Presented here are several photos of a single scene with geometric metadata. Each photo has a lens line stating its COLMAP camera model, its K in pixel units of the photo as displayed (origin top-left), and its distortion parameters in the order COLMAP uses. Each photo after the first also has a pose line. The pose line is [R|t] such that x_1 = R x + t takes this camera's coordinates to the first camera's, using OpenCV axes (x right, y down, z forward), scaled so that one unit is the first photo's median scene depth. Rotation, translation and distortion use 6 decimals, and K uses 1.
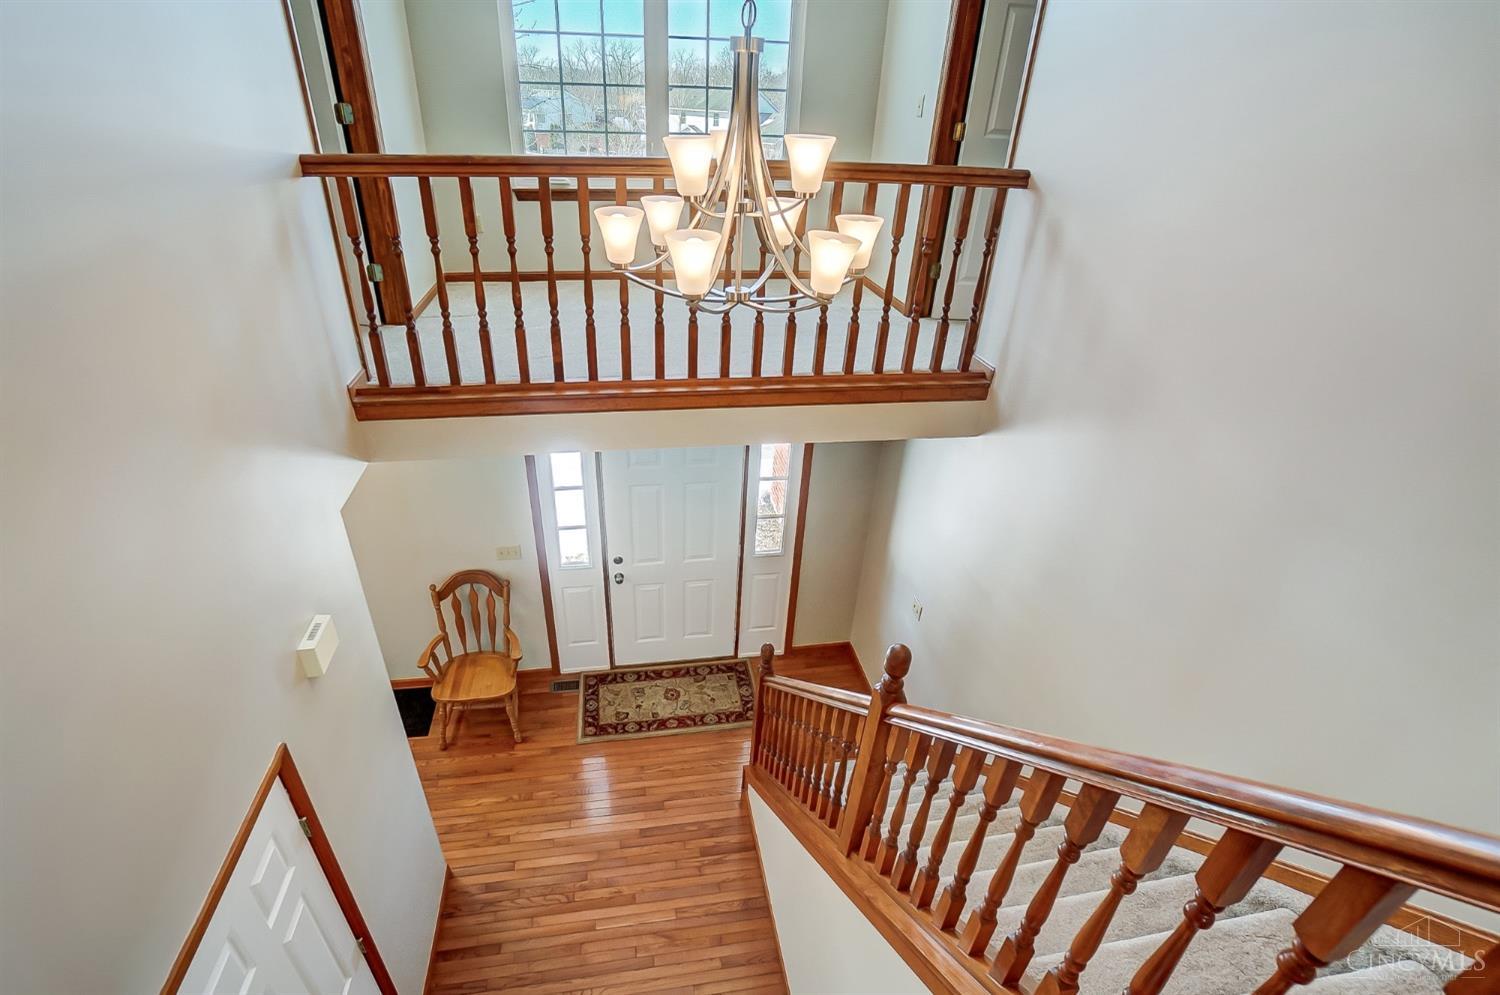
lens RADIAL K [[690.3, 0, 702.2], [0, 690.3, 481.1], [0, 0, 1]] dist [-0.043849, 0.000429]
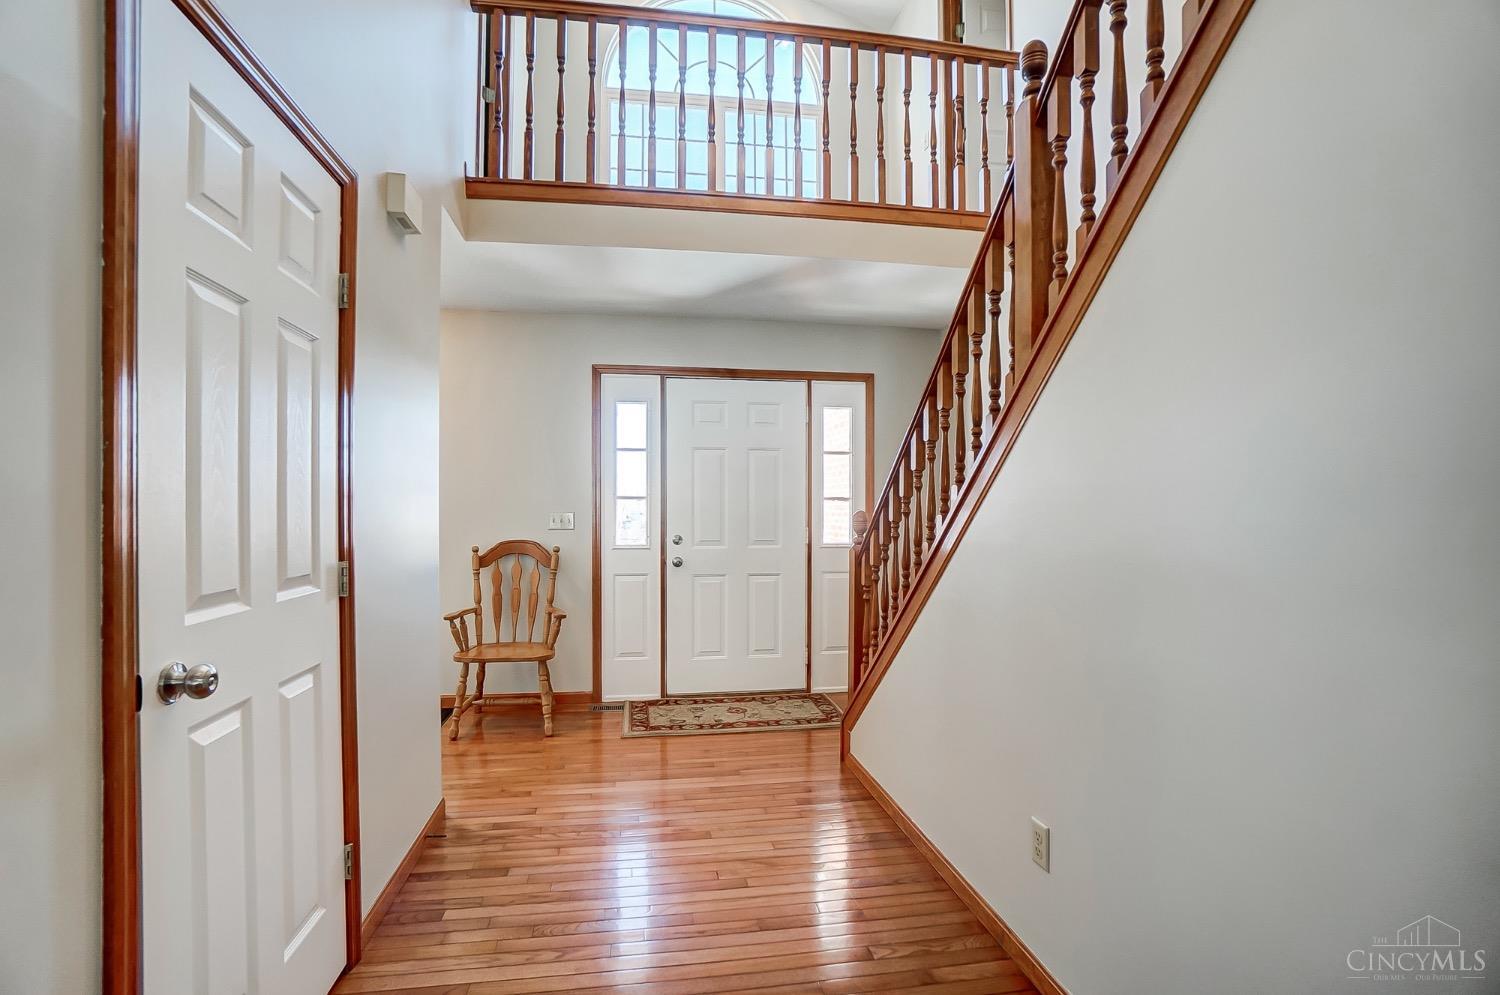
lens RADIAL K [[647.3, 0, 708.5], [0, 647.3, 458.2], [0, 0, 1]] dist [-0.042466, 0.000189]
pose [[0.999682, -0.016097, -0.019403, -0.060879], [0.004343, 0.868071, -0.496421, 0.449882], [0.024834, 0.496179, 0.867865, 0.191546]]
